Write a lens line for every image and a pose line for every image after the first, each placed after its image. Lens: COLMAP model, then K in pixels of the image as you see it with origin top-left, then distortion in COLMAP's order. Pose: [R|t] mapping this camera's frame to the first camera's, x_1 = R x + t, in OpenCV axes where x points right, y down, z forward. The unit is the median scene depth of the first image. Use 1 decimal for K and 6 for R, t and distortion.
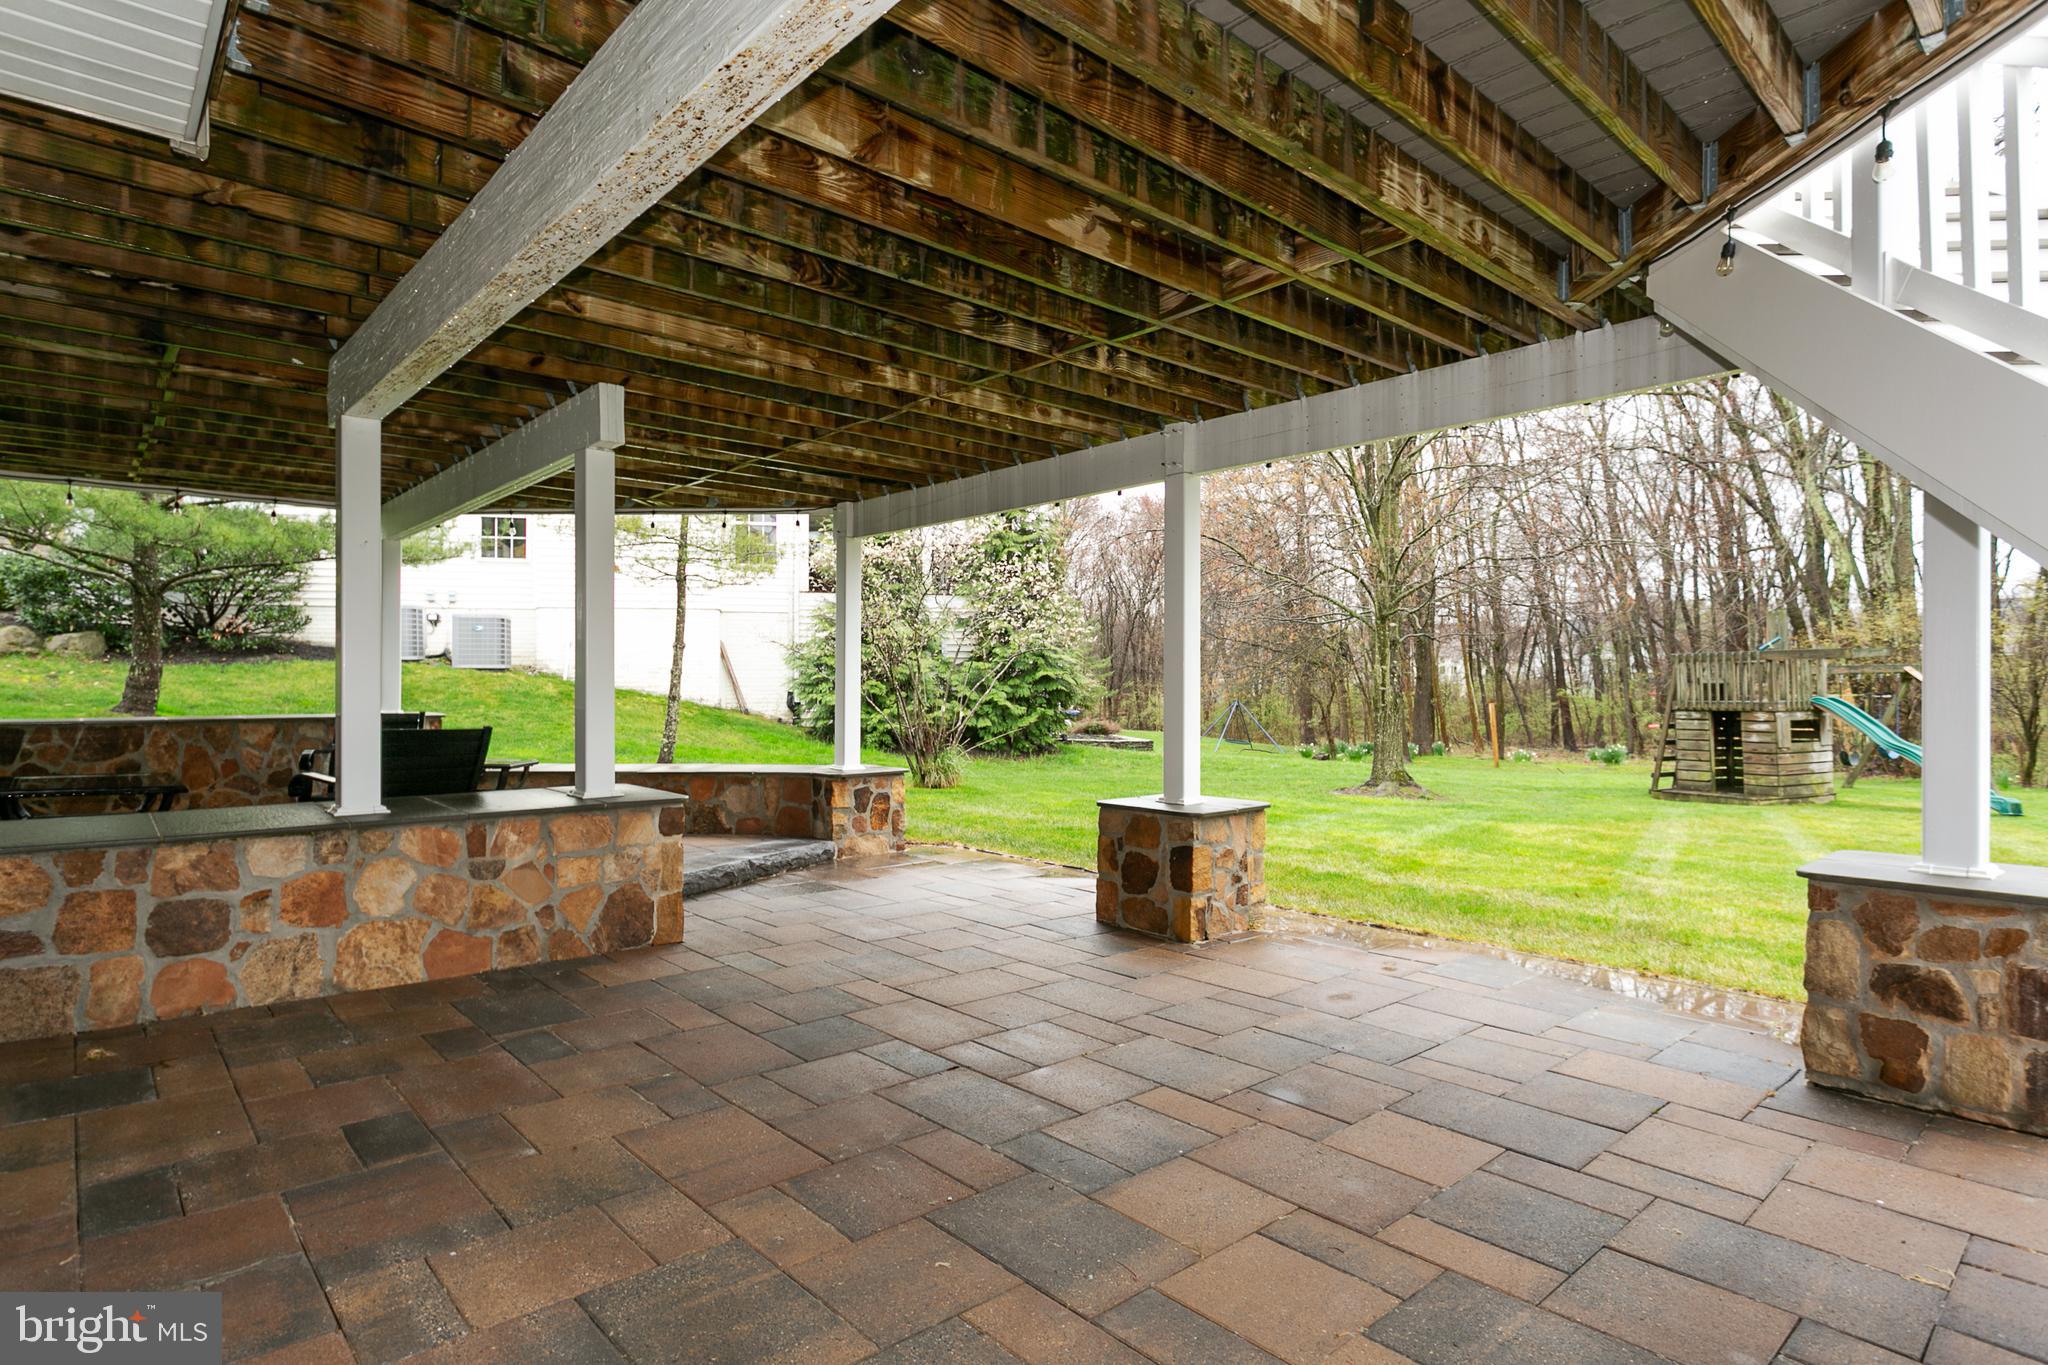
lens RADIAL K [[1065.5, 0, 1035.1], [0, 1065.5, 679.4], [0, 0, 1]] dist [-0.000177, 0.001277]
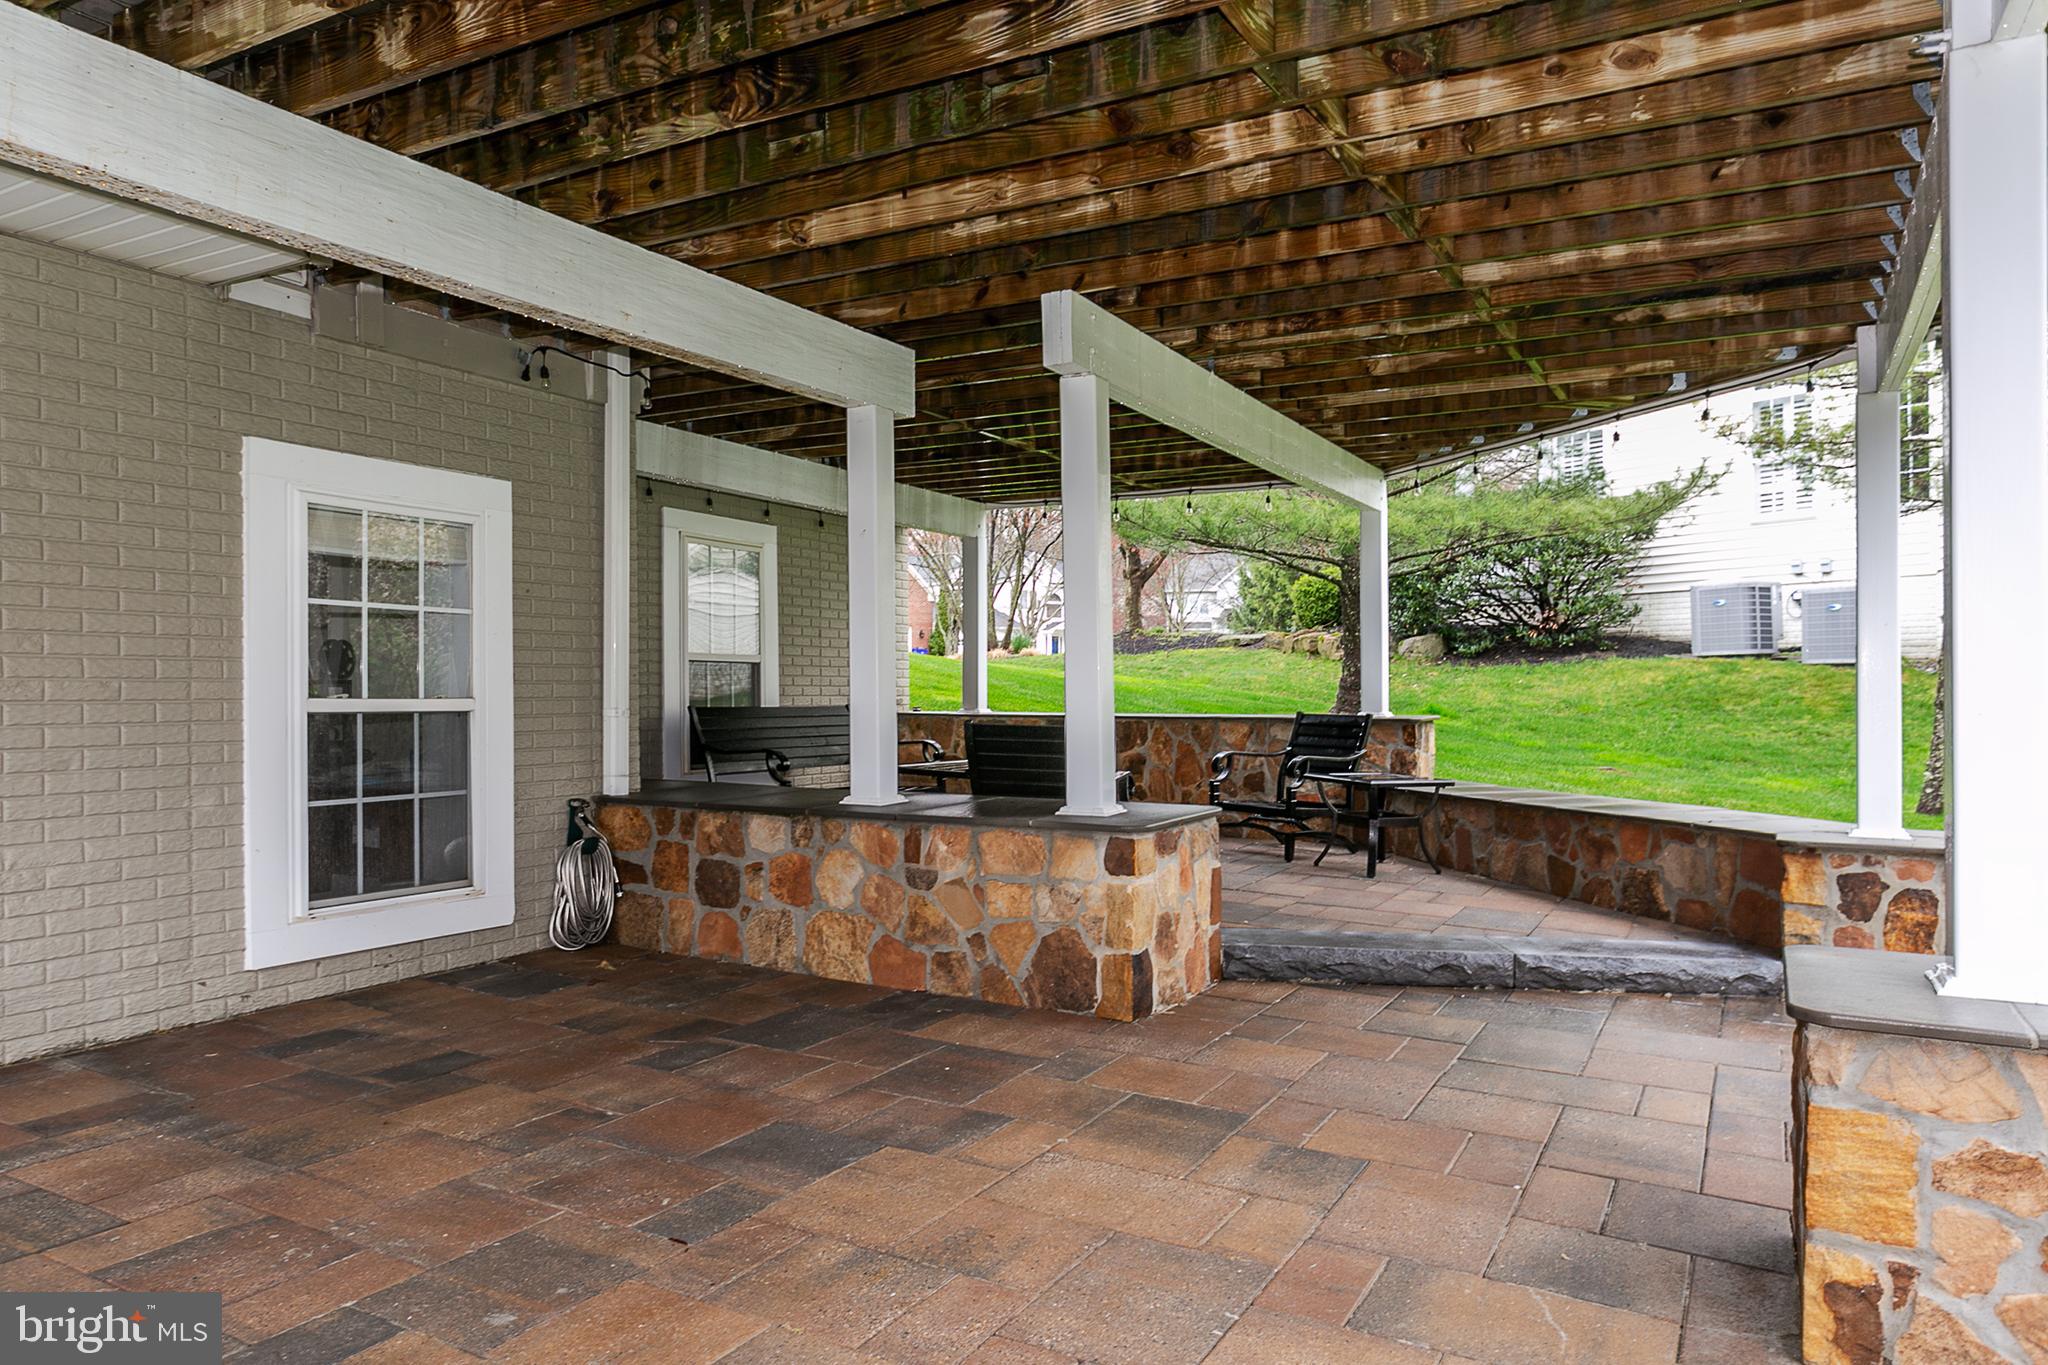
lens RADIAL K [[1362.6, 0, 1024.3], [0, 1362.6, 692.7], [0, 0, 1]] dist [0.000860, 0.002657]
pose [[0.305850, -0.000990, -0.952079, 0.620330], [0.004575, 0.999989, 0.000430, 0.021777], [0.952069, -0.004488, 0.305852, 0.745847]]
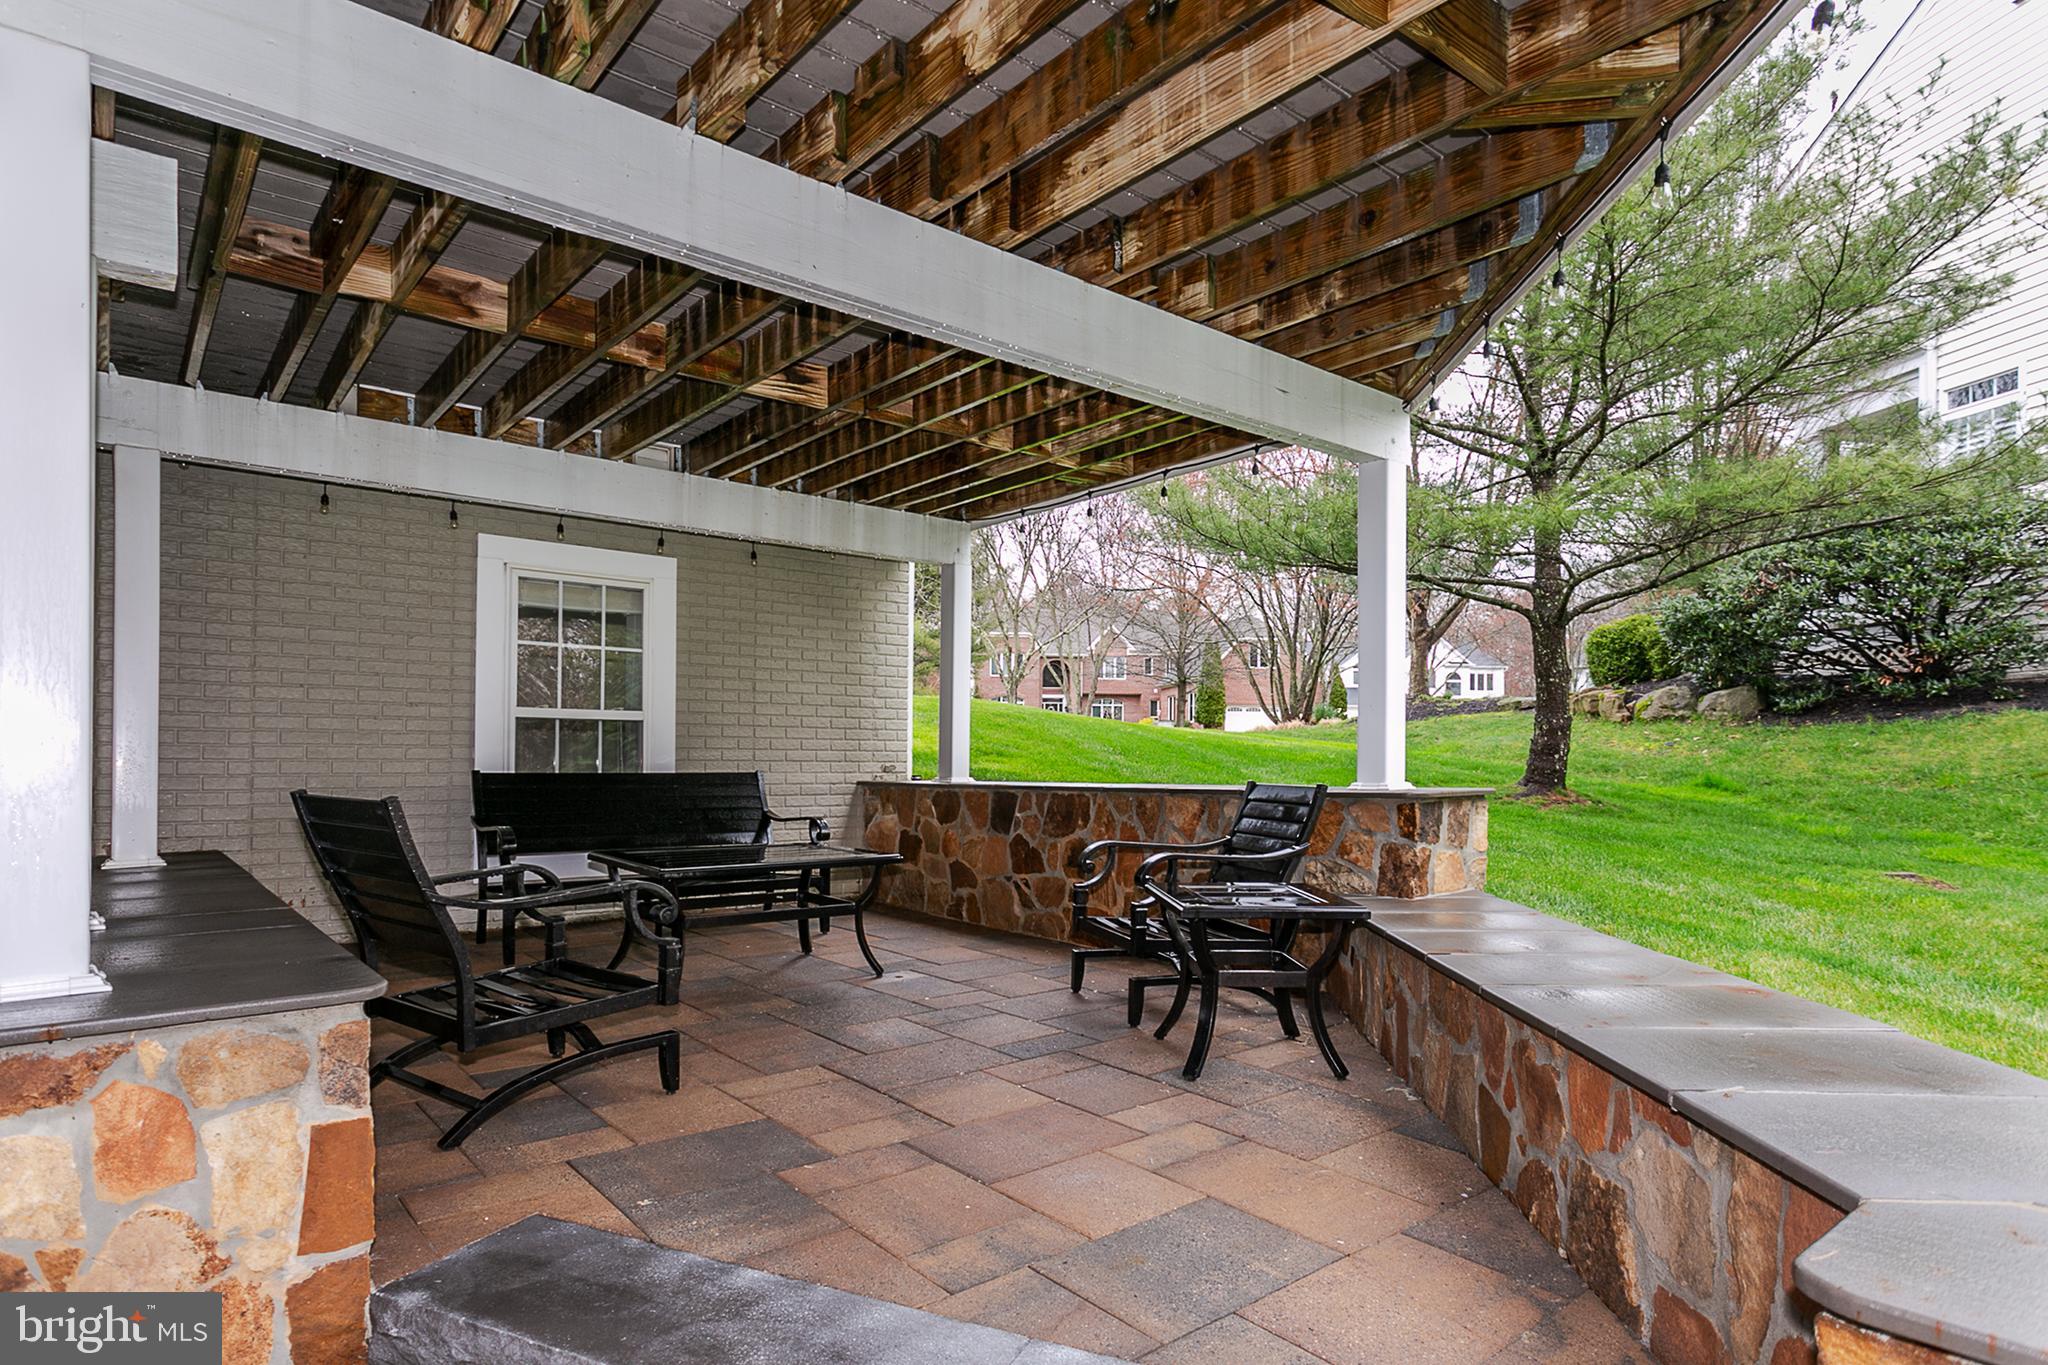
lens RADIAL K [[1154.6, 0, 1036.3], [0, 1154.6, 770.7], [0, 0, 1]] dist [-0.001824, -0.000048]
pose [[-0.052747, 0.000780, -0.998608, -0.039611], [0.005512, 0.999985, 0.000490, 0.040682], [0.998593, -0.005478, -0.052750, 1.576731]]
